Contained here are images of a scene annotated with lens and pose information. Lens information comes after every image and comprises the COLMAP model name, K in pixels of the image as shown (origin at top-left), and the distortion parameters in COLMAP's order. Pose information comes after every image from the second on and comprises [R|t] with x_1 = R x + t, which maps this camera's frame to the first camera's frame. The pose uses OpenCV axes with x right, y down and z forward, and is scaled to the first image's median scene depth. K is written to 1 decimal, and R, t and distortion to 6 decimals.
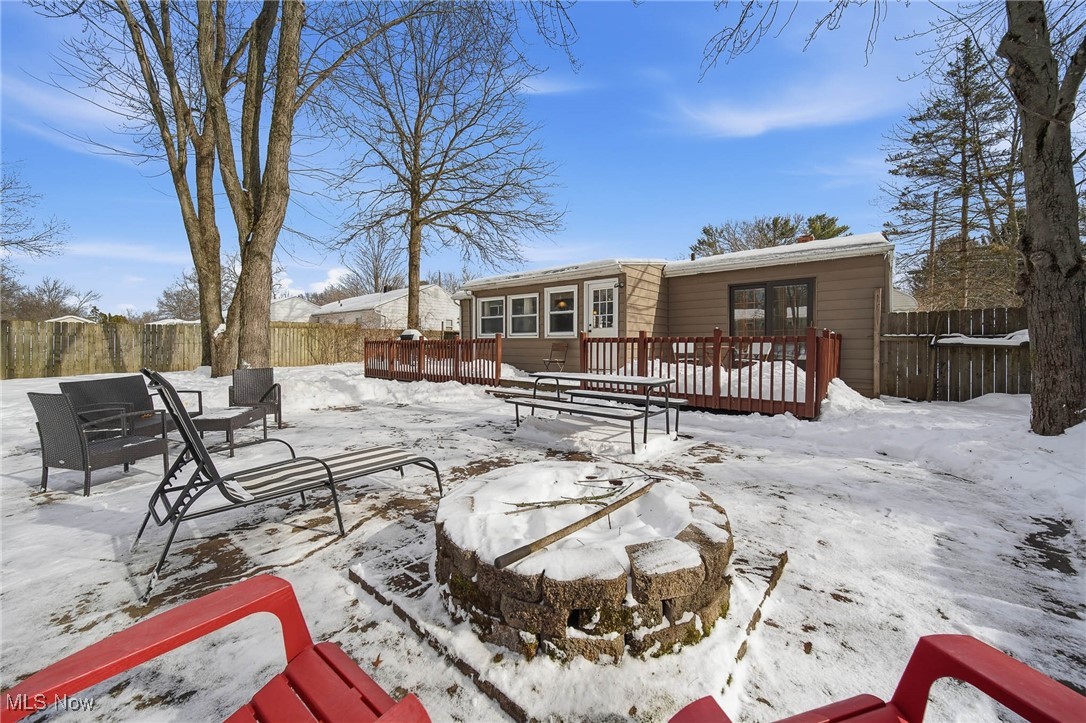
lens RADIAL K [[404.4, 0, 539.4], [0, 404.4, 348.8], [0, 0, 1]] dist [-0.000538, -0.000135]
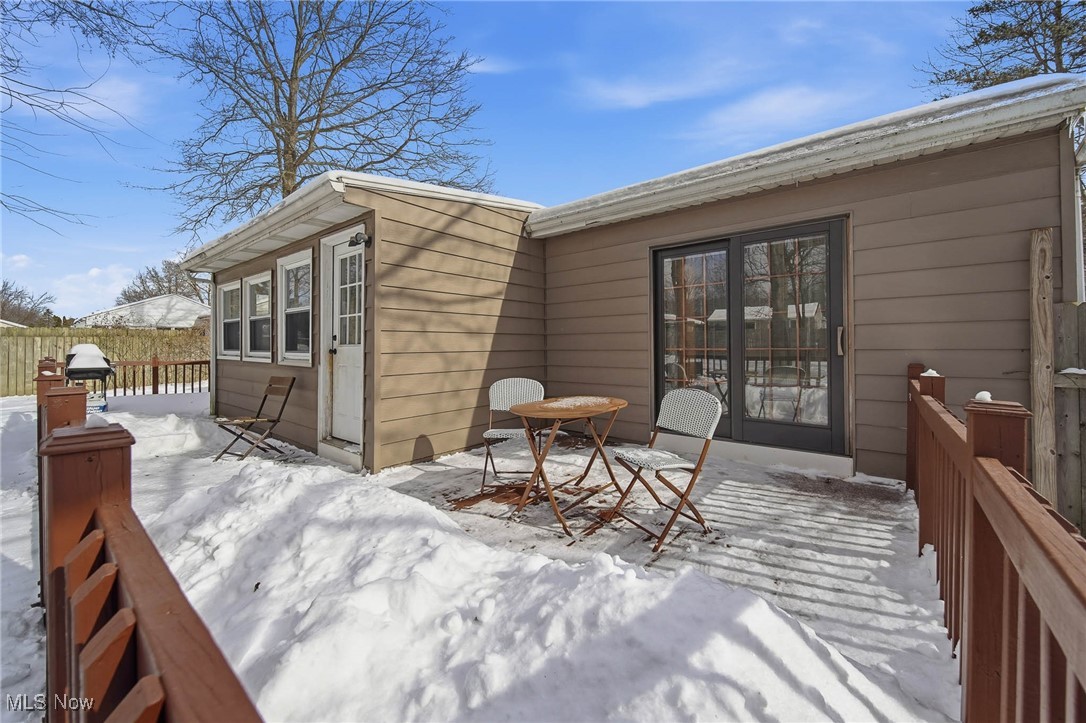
lens RADIAL K [[410.5, 0, 543.7], [0, 410.5, 342.5], [0, 0, 1]] dist [-0.001702, -0.000243]
pose [[0.999973, -0.006394, 0.003744, 0.333647], [0.006457, 0.999832, -0.017162, -0.042426], [-0.003634, 0.017186, 0.999846, 0.523944]]
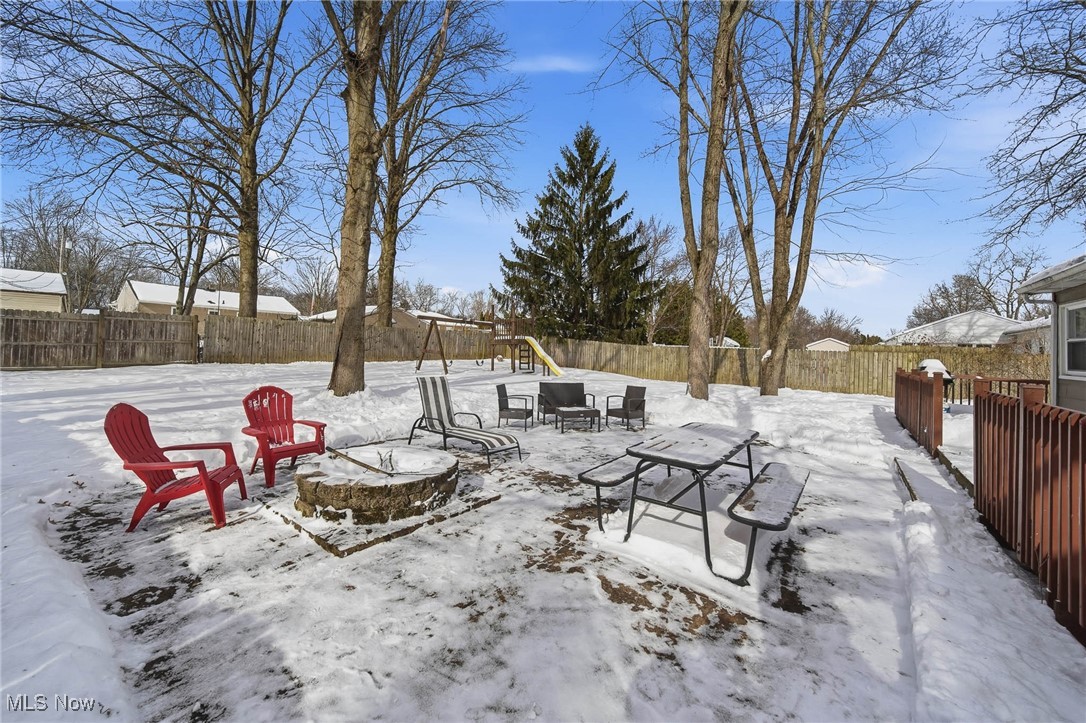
lens RADIAL K [[419.0, 0, 544.6], [0, 419.0, 337.3], [0, 0, 1]] dist [-0.001988, -0.000339]
pose [[0.059071, -0.024433, -0.997955, 0.427326], [-0.049712, 0.998388, -0.027386, -0.037489], [0.997015, 0.051228, 0.057761, 0.329450]]
